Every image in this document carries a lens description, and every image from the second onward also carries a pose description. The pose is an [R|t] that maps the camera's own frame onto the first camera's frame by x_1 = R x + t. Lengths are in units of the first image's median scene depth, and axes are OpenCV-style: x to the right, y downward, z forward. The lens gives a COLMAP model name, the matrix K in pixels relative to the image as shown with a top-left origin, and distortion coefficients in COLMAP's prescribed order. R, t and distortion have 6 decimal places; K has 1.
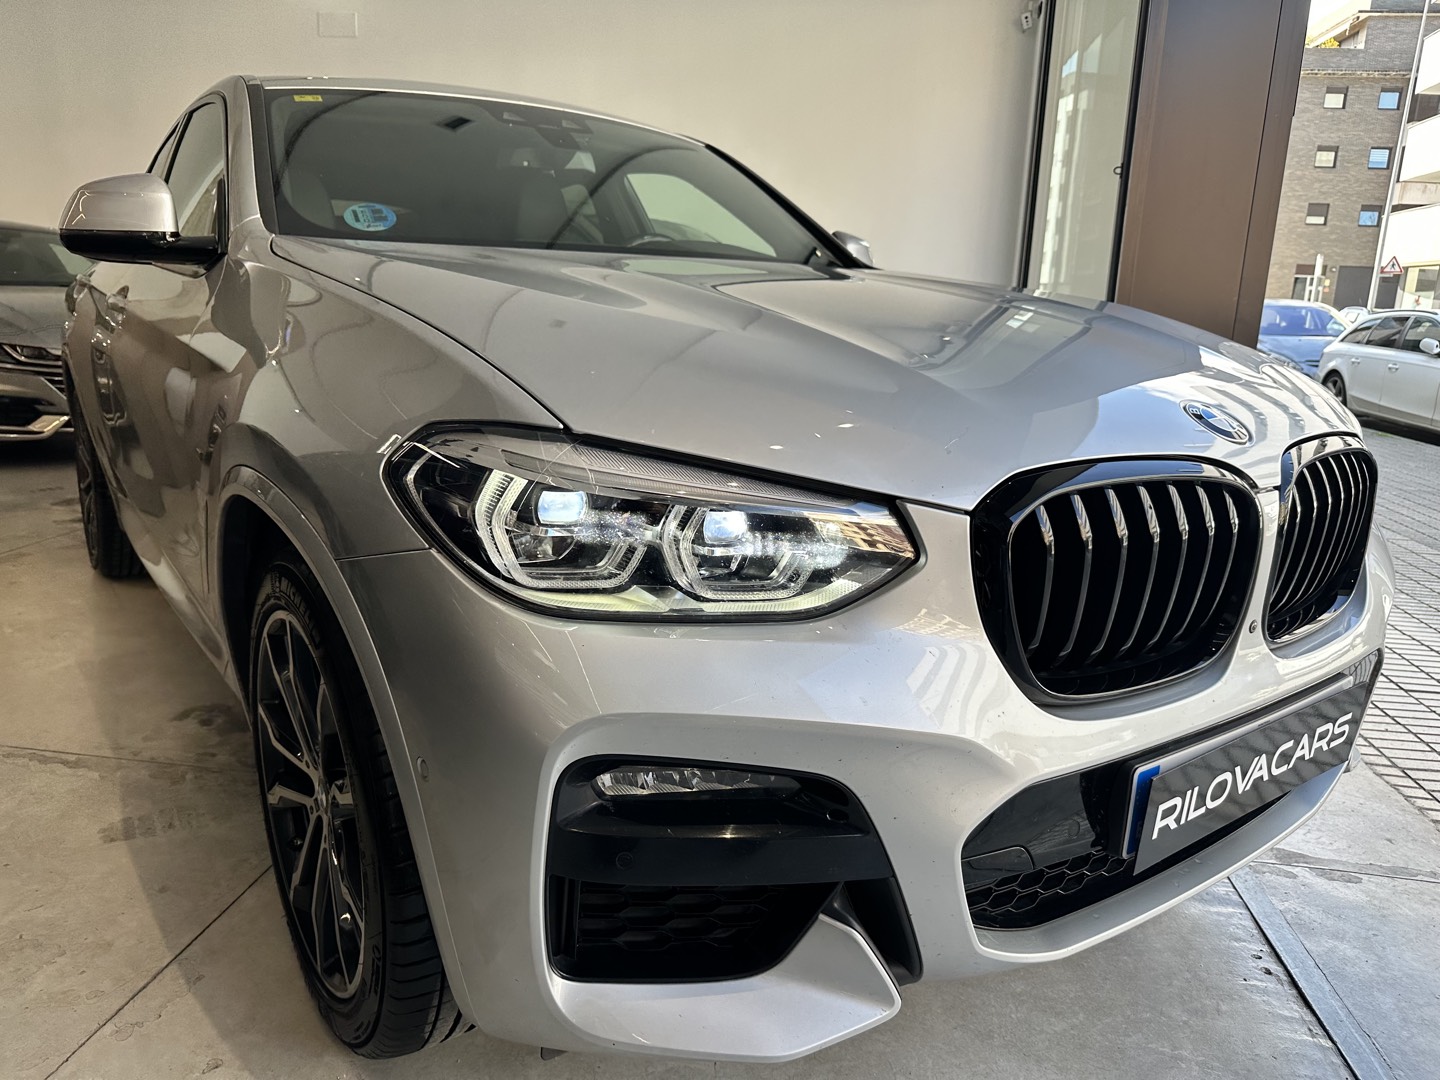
lens RADIAL K [[1015.8, 0, 722.7], [0, 1015.8, 544.2], [0, 0, 1]] dist [0.052625, -0.074729]
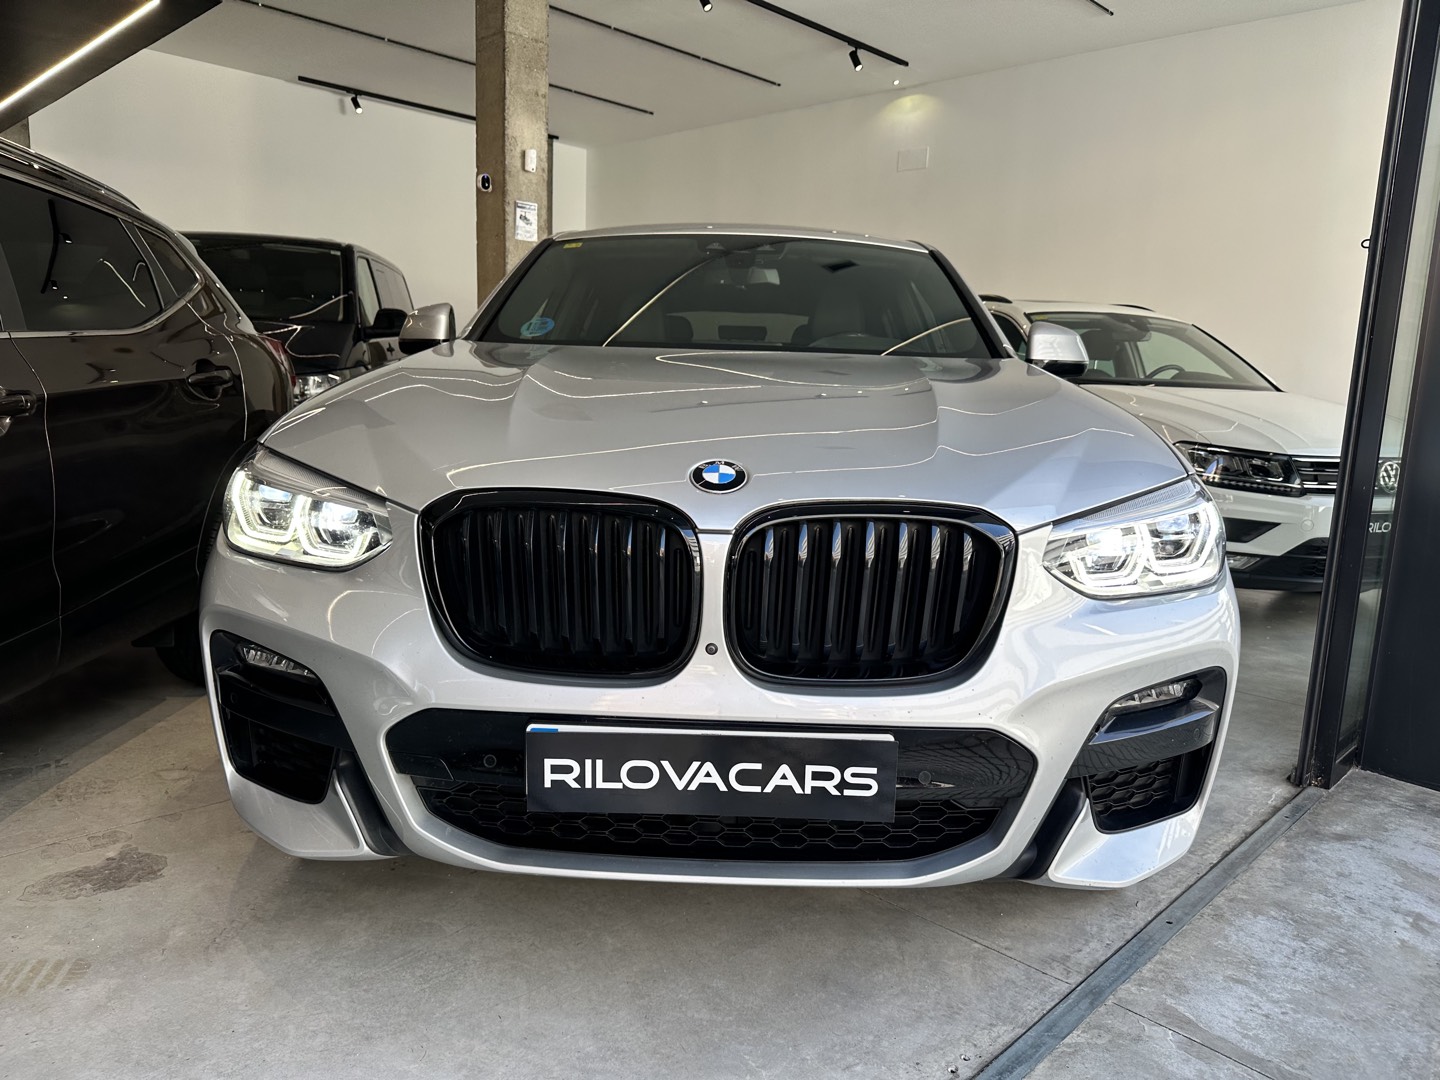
lens RADIAL K [[1015.8, 0, 722.7], [0, 1015.8, 544.2], [0, 0, 1]] dist [0.052625, -0.074729]
pose [[0.804159, 0.087954, -0.587872, 1.191288], [-0.146322, 0.987850, -0.052360, 0.022982], [0.576124, 0.128124, 0.807258, 0.063937]]
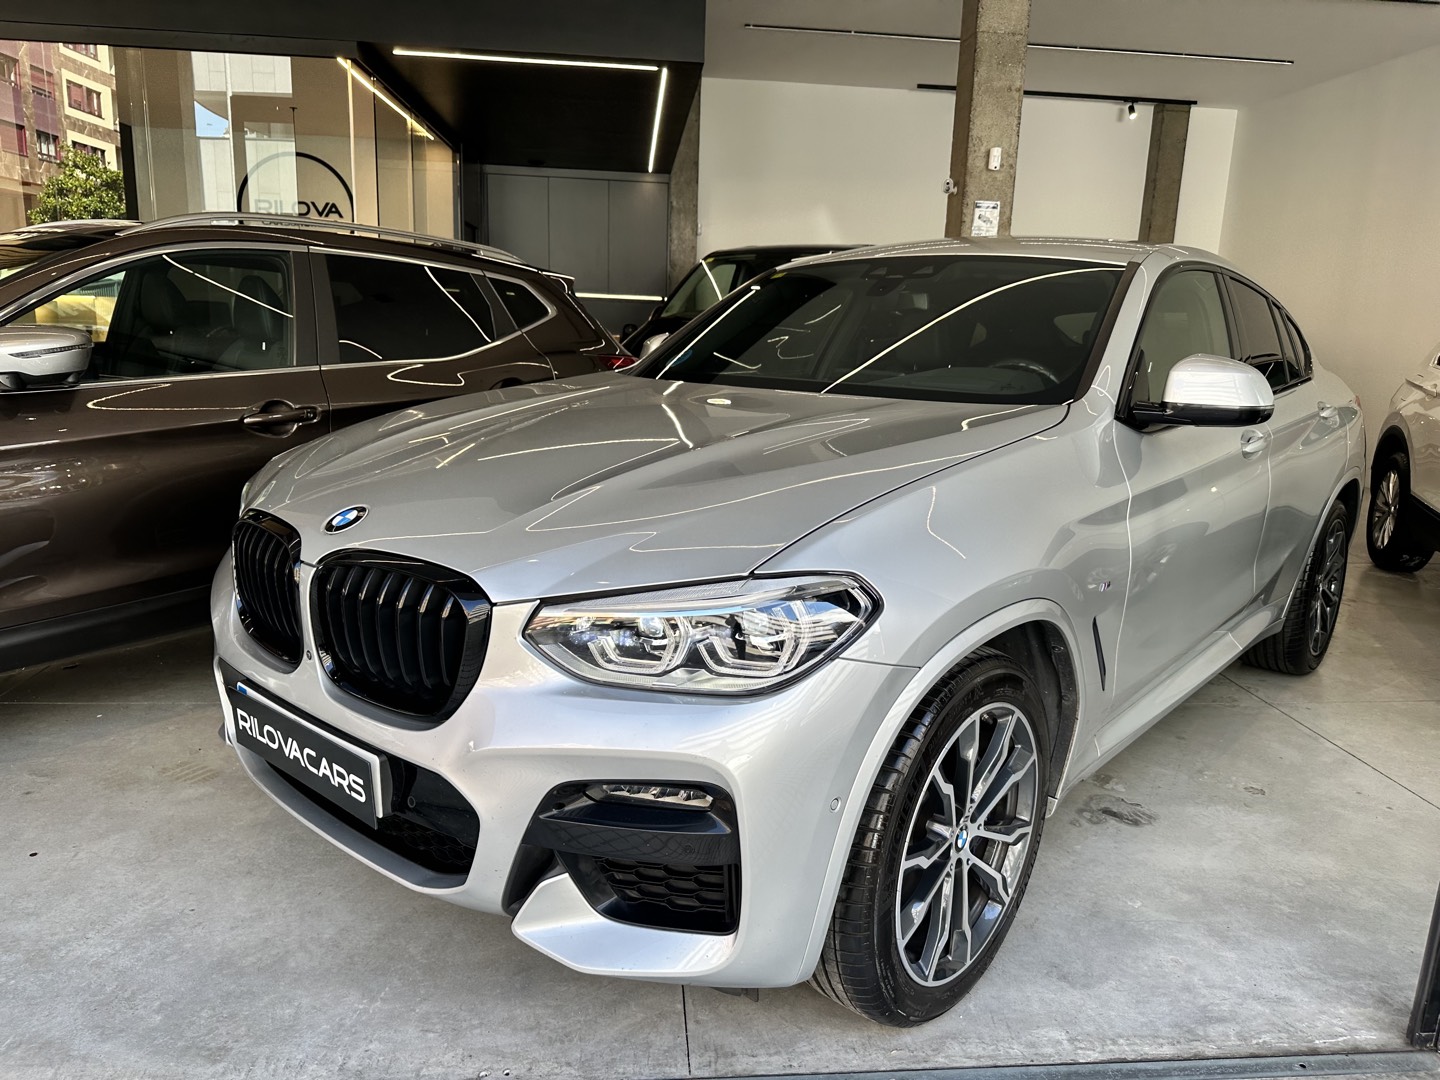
lens RADIAL K [[1015.8, 0, 722.7], [0, 1015.8, 544.2], [0, 0, 1]] dist [0.052625, -0.074729]
pose [[0.237414, 0.179817, -0.954620, 2.036848], [-0.258520, 0.958974, 0.116343, -0.397014], [0.936377, 0.219167, 0.274161, 1.117646]]
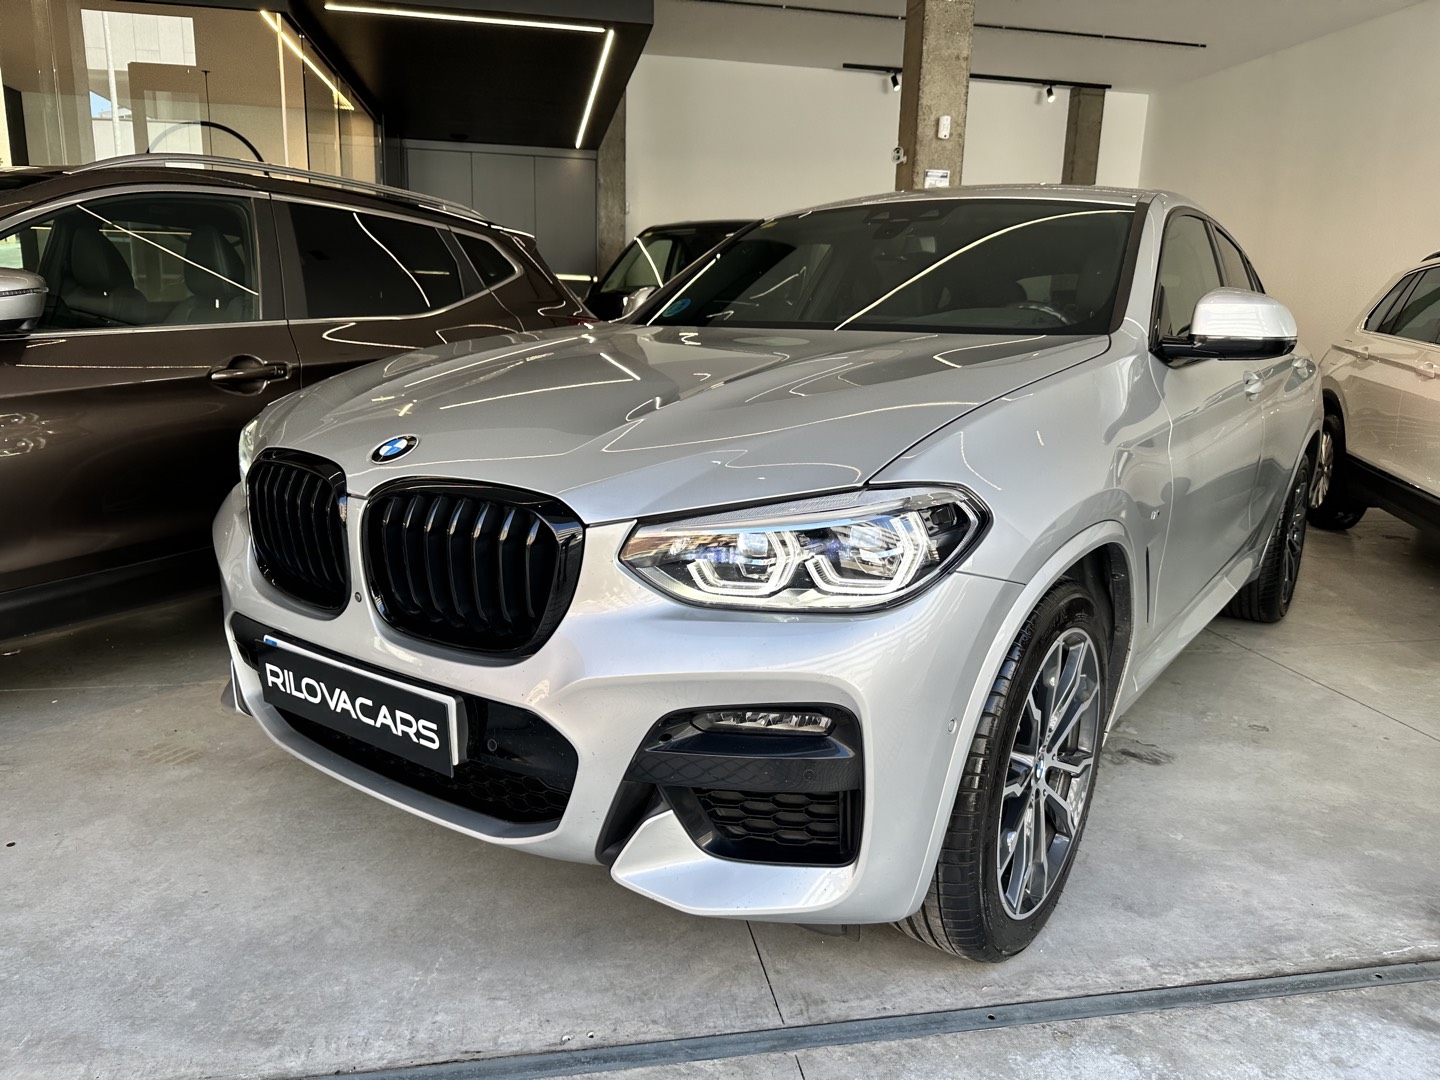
lens RADIAL K [[1019.5, 0, 725.5], [0, 1019.5, 543.1], [0, 0, 1]] dist [0.046526, -0.069045]
pose [[0.327069, 0.176988, -0.928279, 1.920938], [-0.243788, 0.964858, 0.098066, -0.238433], [0.913013, 0.194229, 0.358722, 0.942308]]
